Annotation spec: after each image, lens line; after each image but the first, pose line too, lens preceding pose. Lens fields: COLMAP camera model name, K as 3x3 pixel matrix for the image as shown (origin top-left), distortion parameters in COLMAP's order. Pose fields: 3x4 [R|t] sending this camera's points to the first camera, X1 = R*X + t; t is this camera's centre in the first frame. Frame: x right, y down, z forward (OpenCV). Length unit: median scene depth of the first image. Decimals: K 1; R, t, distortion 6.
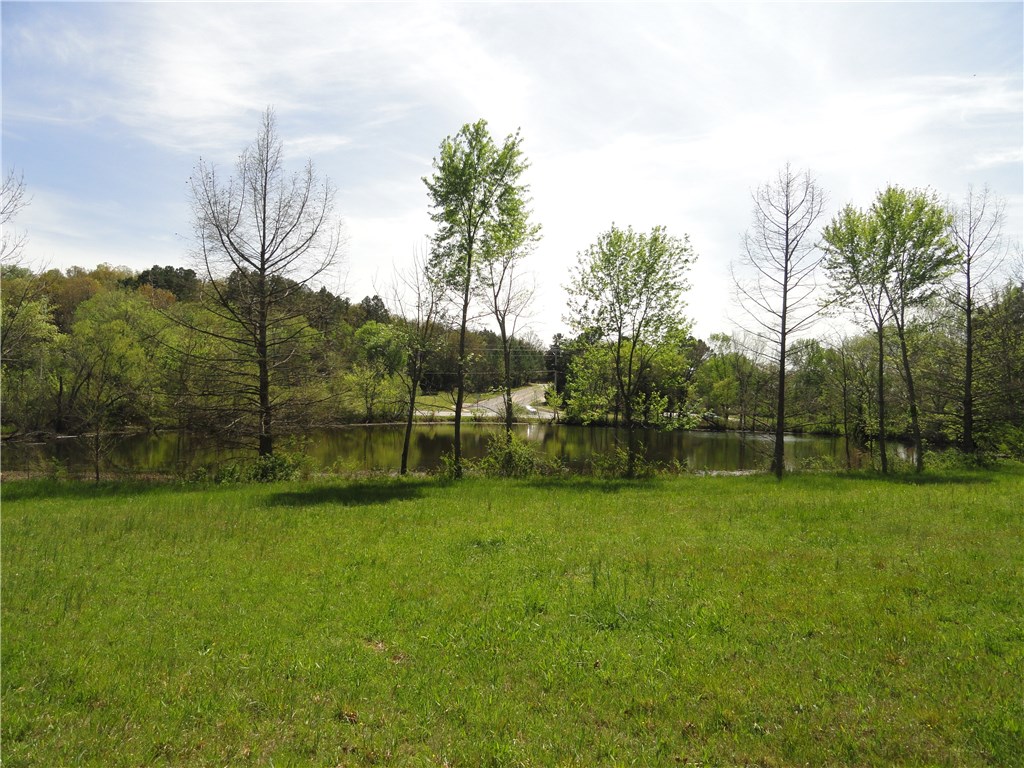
lens RADIAL K [[715.8, 0, 510.0], [0, 715.8, 381.5], [0, 0, 1]] dist [0.008181, -0.002274]
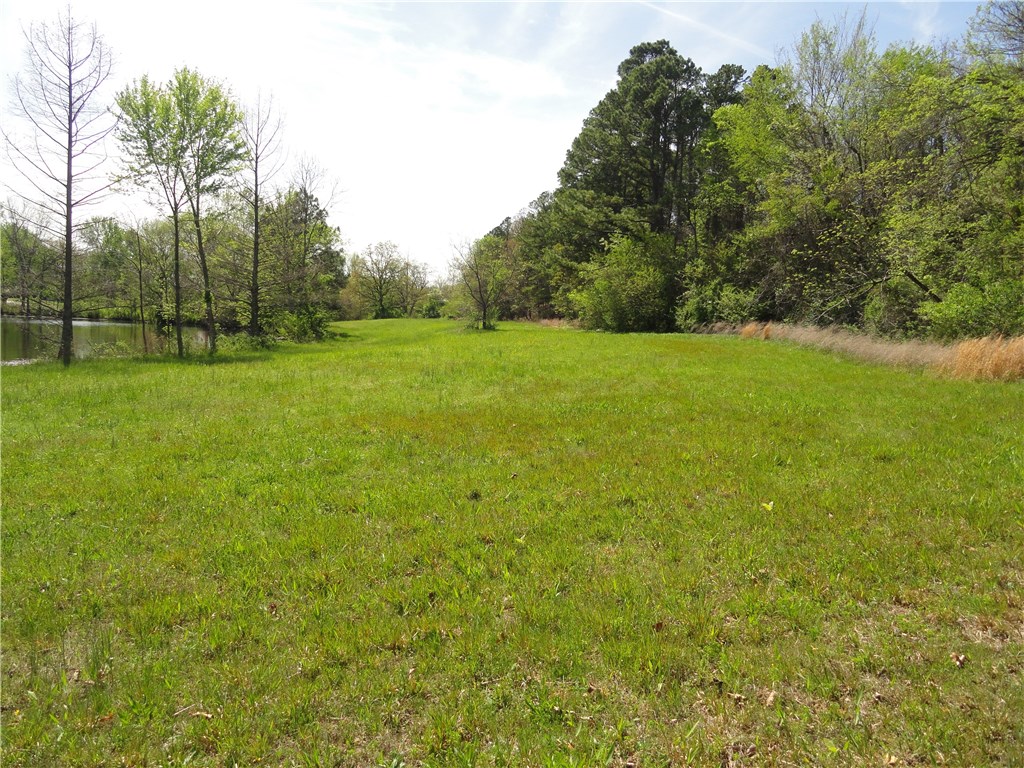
lens RADIAL K [[715.8, 0, 509.8], [0, 715.8, 387.7], [0, 0, 1]] dist [0.008181, -0.002274]
pose [[0.621465, -0.070930, 0.780225, 0.007313], [-0.058985, 0.988830, 0.136878, 0.002775], [-0.781218, -0.131086, 0.610339, -0.006381]]
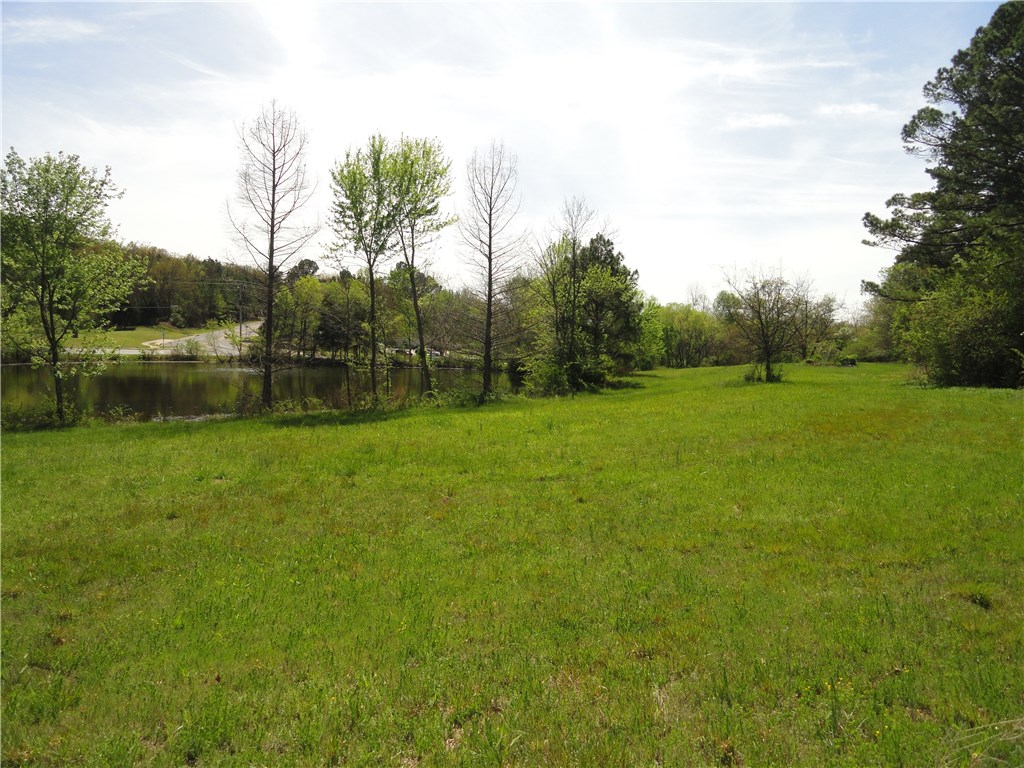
lens RADIAL K [[715.8, 0, 533.1], [0, 715.8, 362.2], [0, 0, 1]] dist [0.008181, -0.002274]
pose [[0.950546, -0.012277, 0.310340, 0.378101], [-0.008069, 0.997905, 0.064192, -0.013899], [-0.310478, -0.063522, 0.948456, -0.048826]]
